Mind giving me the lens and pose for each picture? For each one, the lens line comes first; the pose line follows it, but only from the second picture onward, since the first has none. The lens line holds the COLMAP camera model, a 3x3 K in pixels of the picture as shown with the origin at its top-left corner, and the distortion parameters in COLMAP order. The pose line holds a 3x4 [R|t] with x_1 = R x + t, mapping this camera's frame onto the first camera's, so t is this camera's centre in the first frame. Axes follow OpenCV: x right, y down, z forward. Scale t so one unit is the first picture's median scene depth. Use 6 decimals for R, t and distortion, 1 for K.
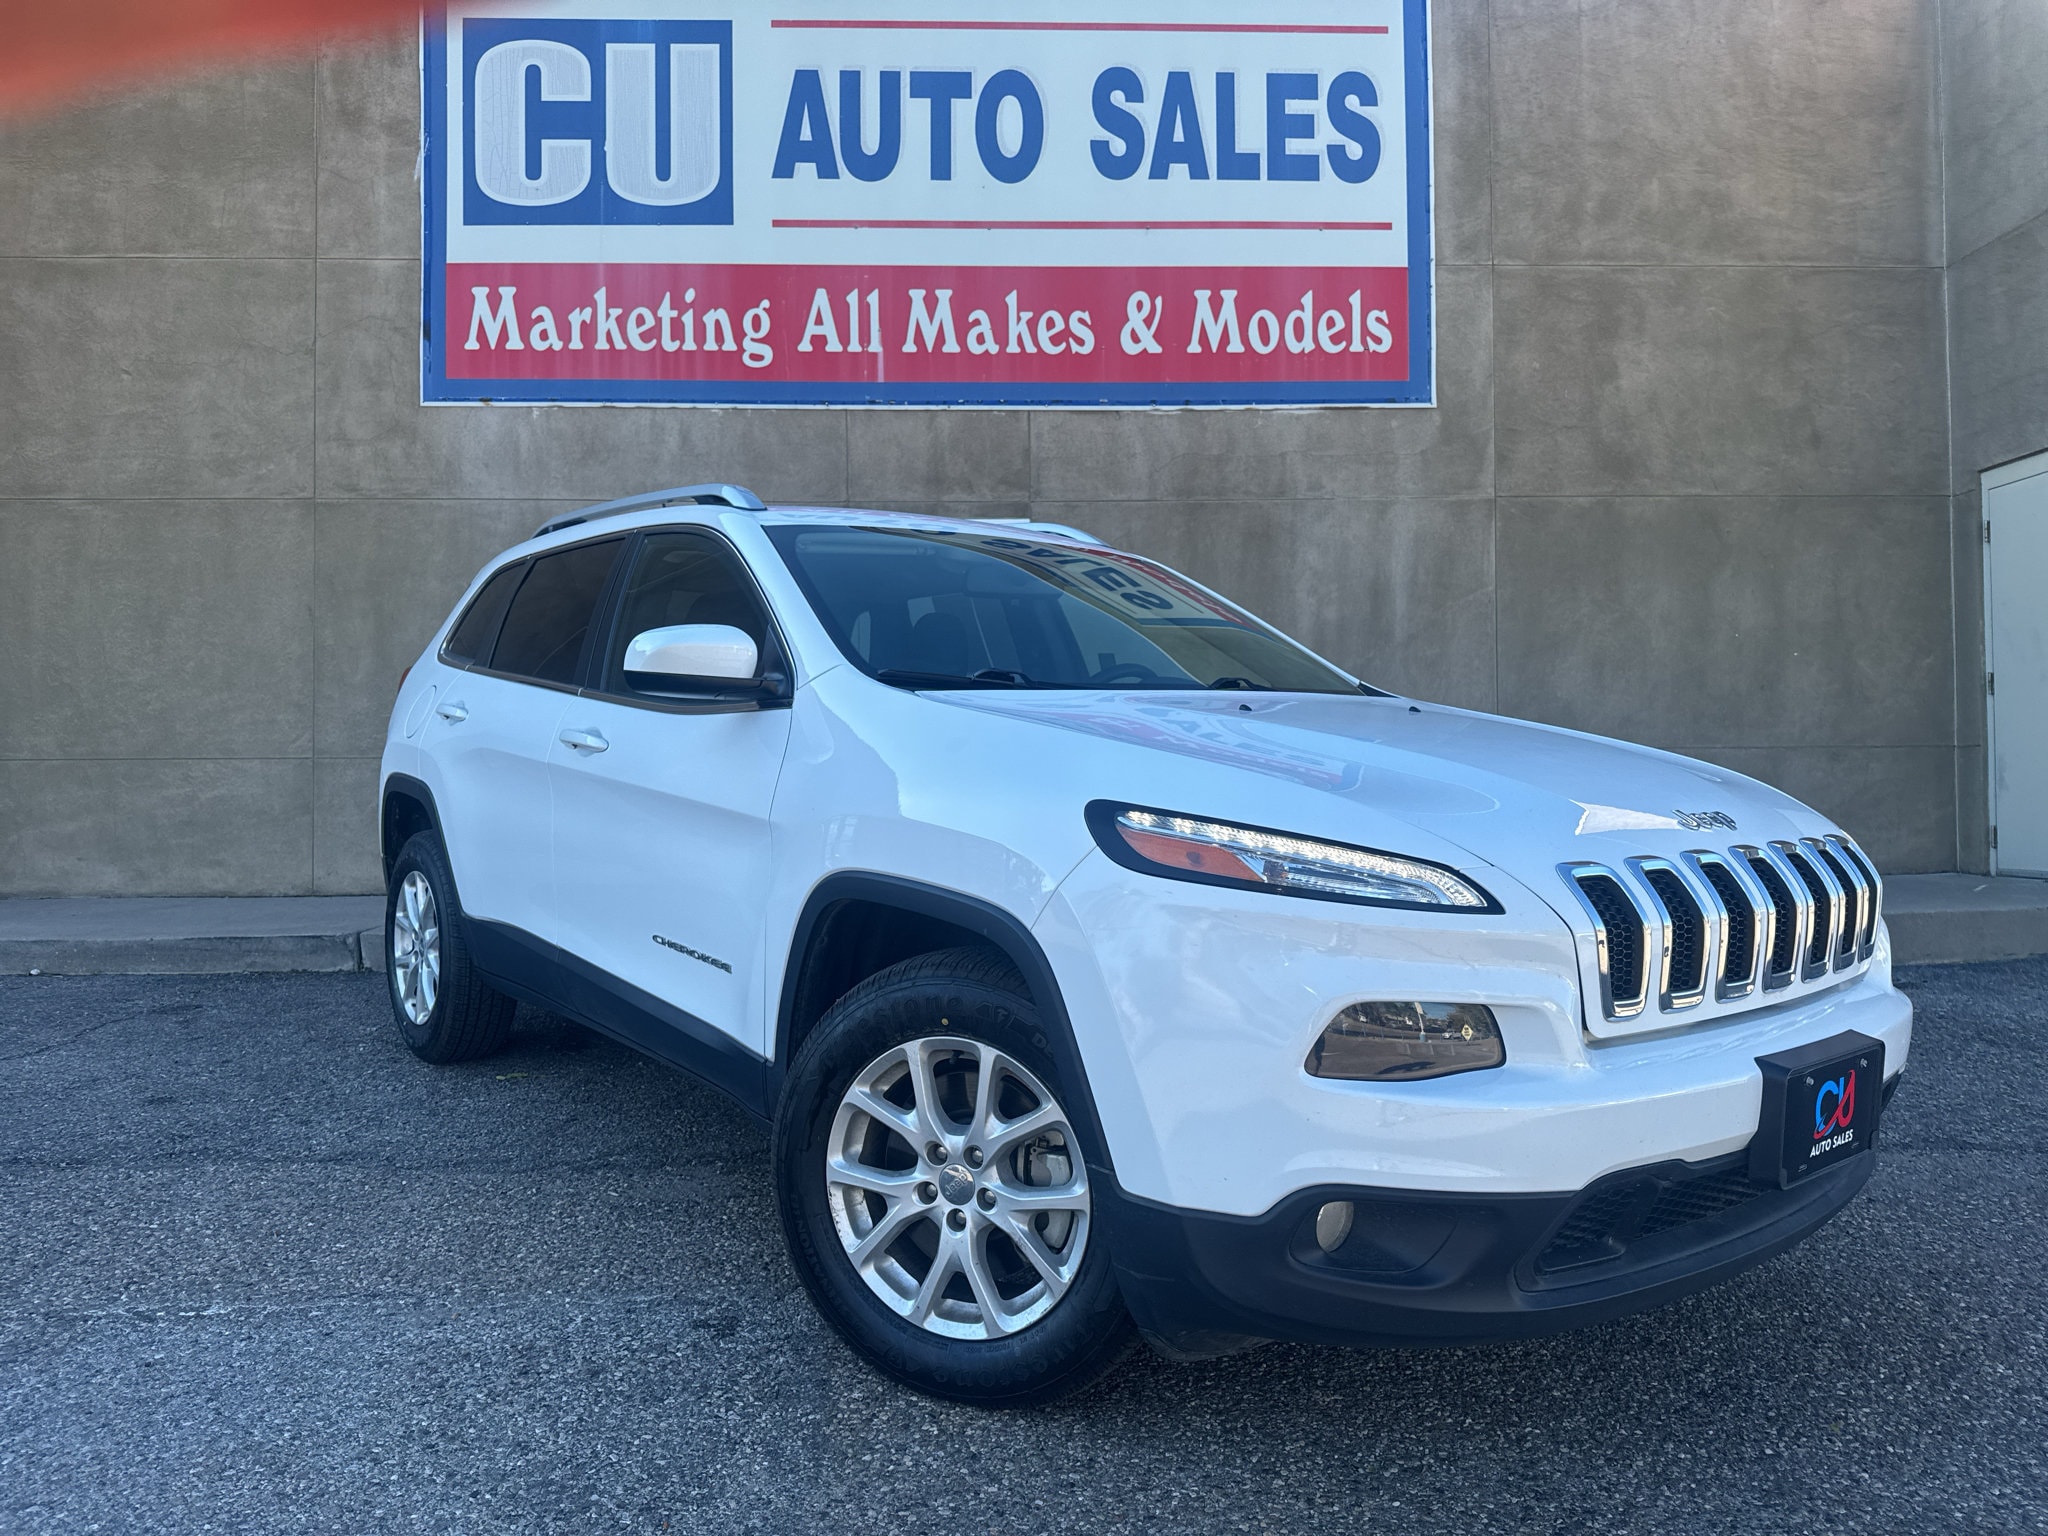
lens RADIAL K [[1425.2, 0, 1021.9], [0, 1425.2, 777.7], [0, 0, 1]] dist [0.011256, -0.018626]
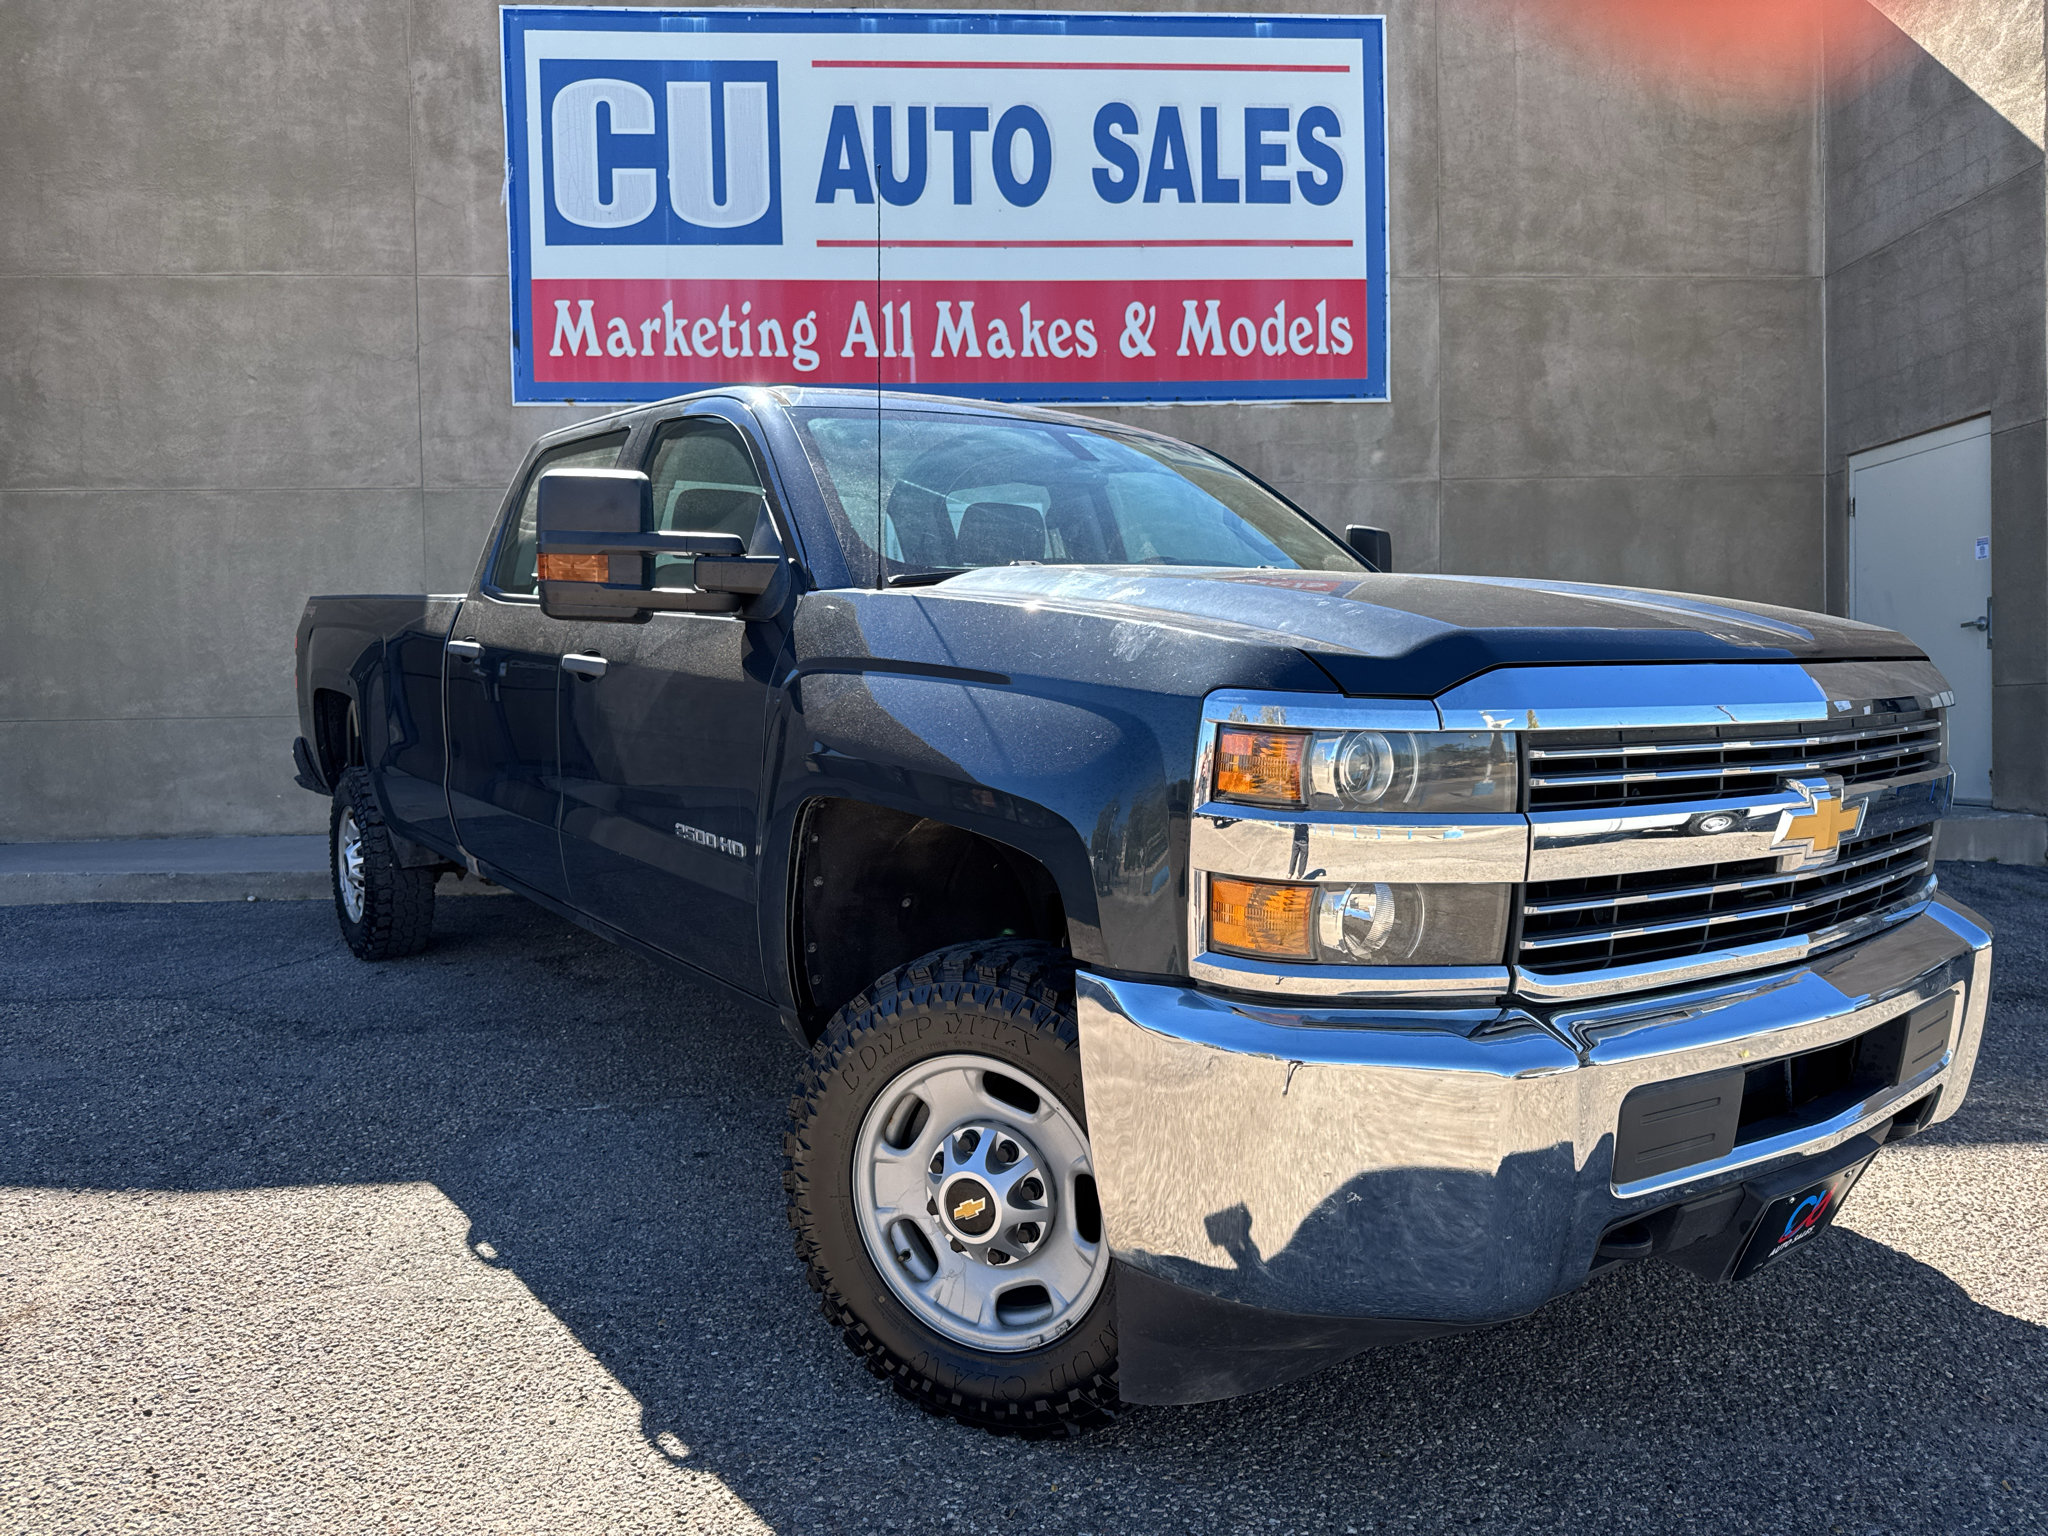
lens RADIAL K [[1426.4, 0, 1017.9], [0, 1426.4, 773.4], [0, 0, 1]] dist [0.019392, -0.029671]
pose [[0.999523, -0.012000, 0.028441, -0.050875], [0.010585, 0.998725, 0.049366, -0.017686], [-0.028997, -0.049041, 0.998376, -0.172736]]
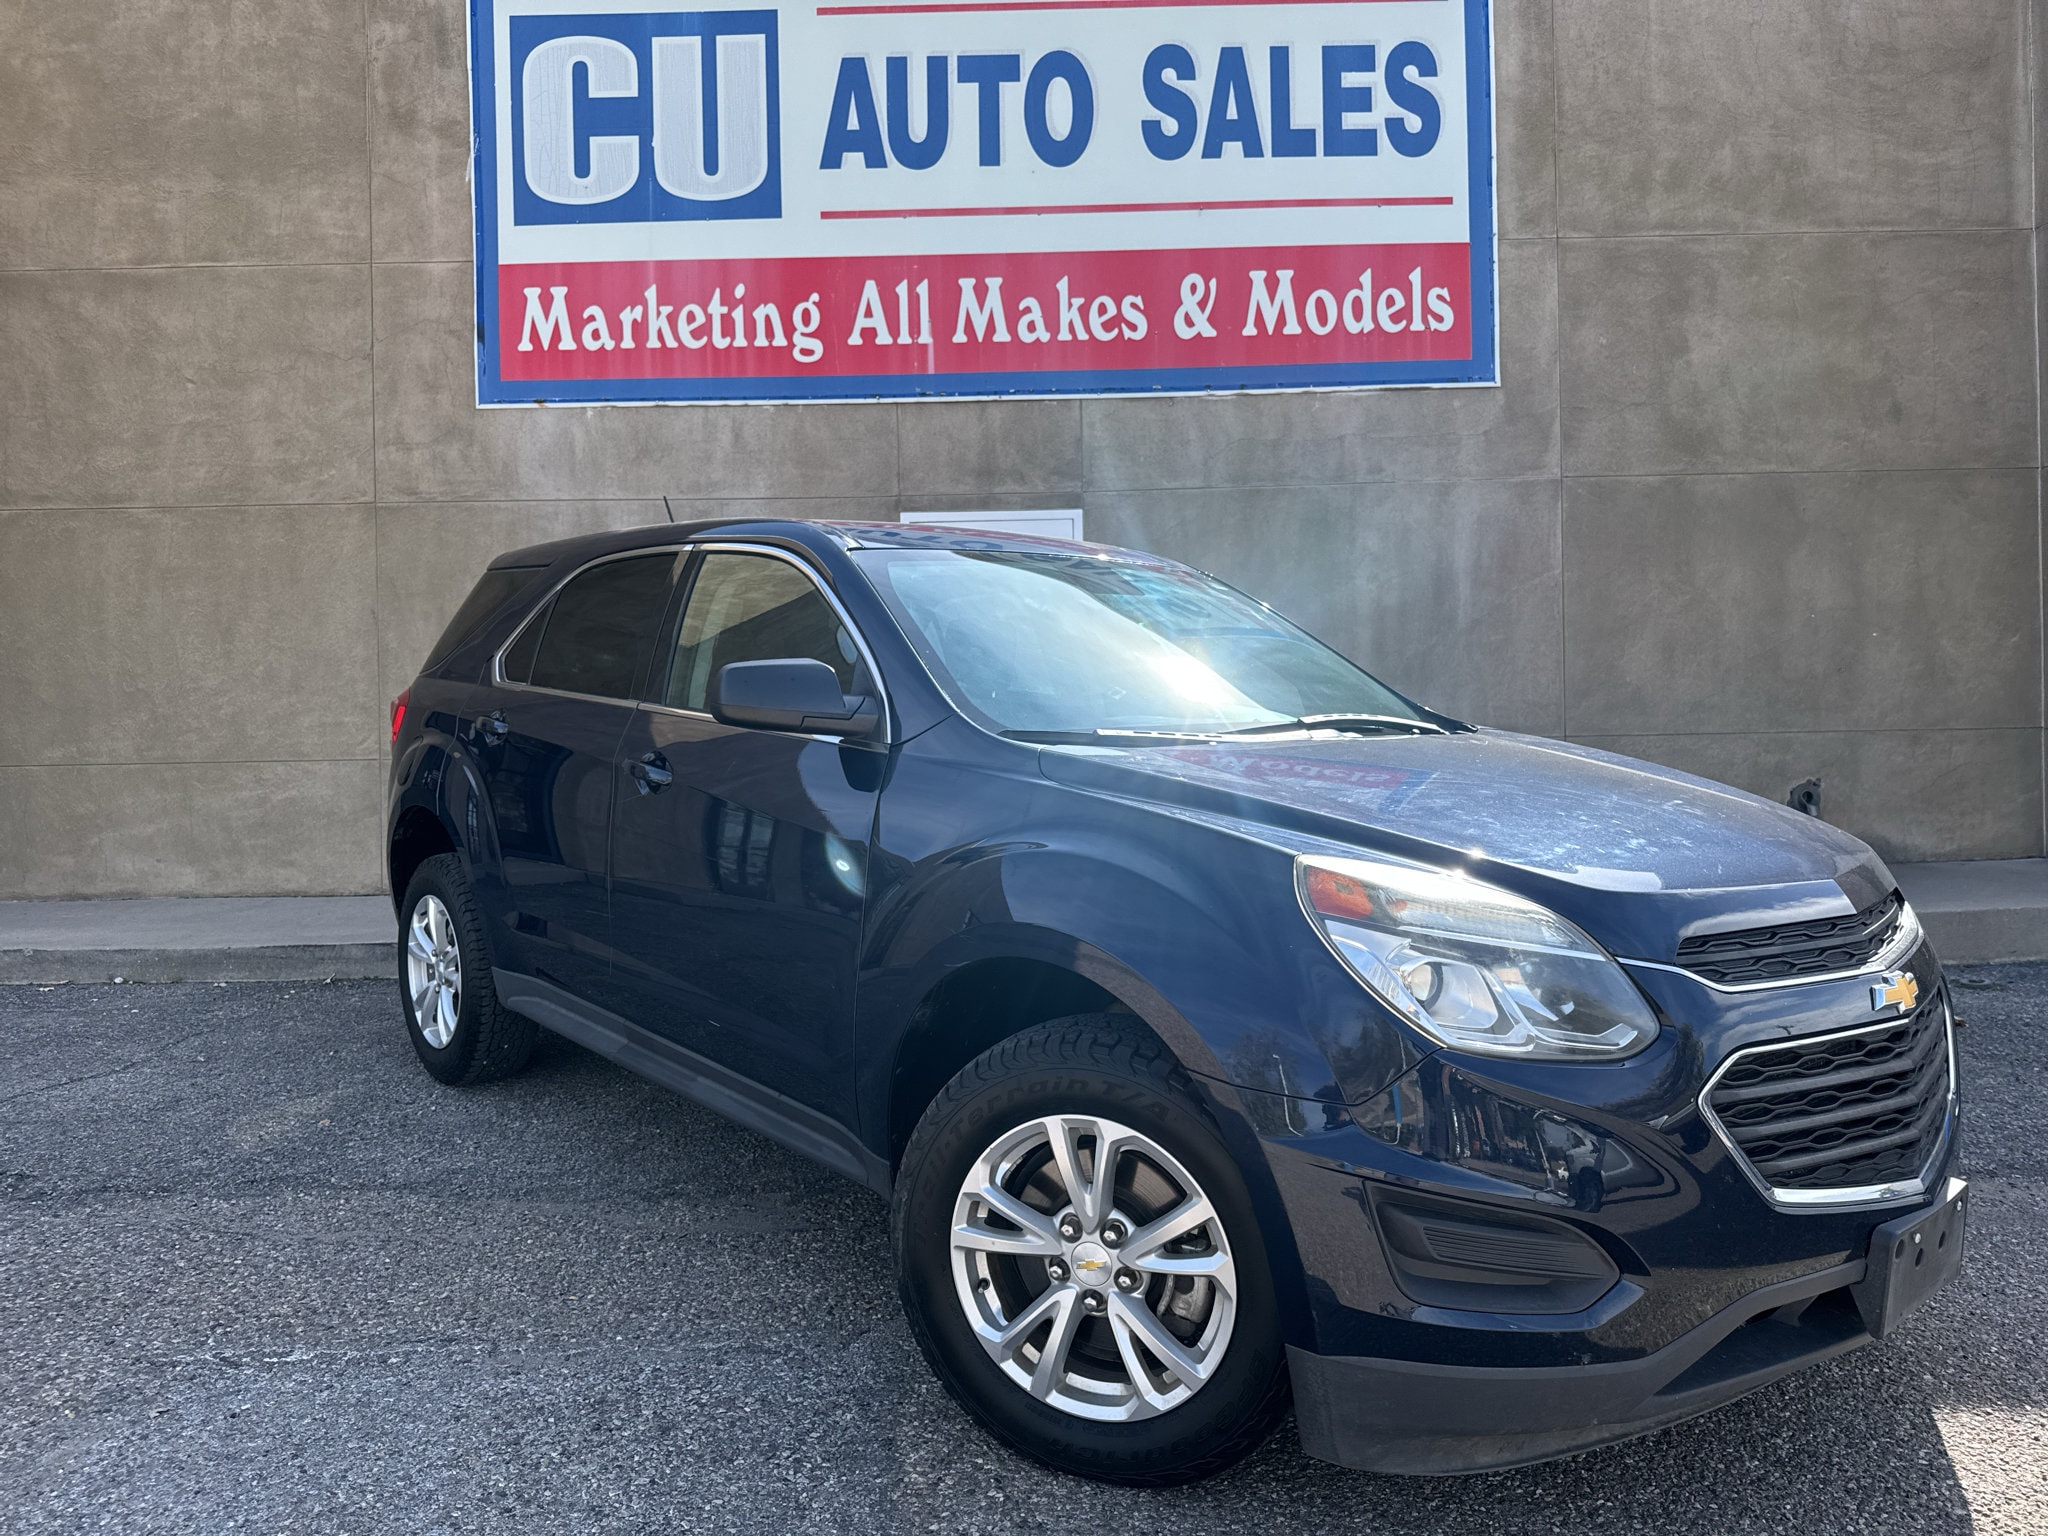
lens RADIAL K [[1430.7, 0, 1017.4], [0, 1430.7, 778.4], [0, 0, 1]] dist [0.003306, -0.011413]
pose [[0.999055, -0.010520, -0.042182, -0.000384], [0.011577, 0.999623, 0.024895, -0.019960], [0.041904, -0.025360, 0.998800, 0.001888]]
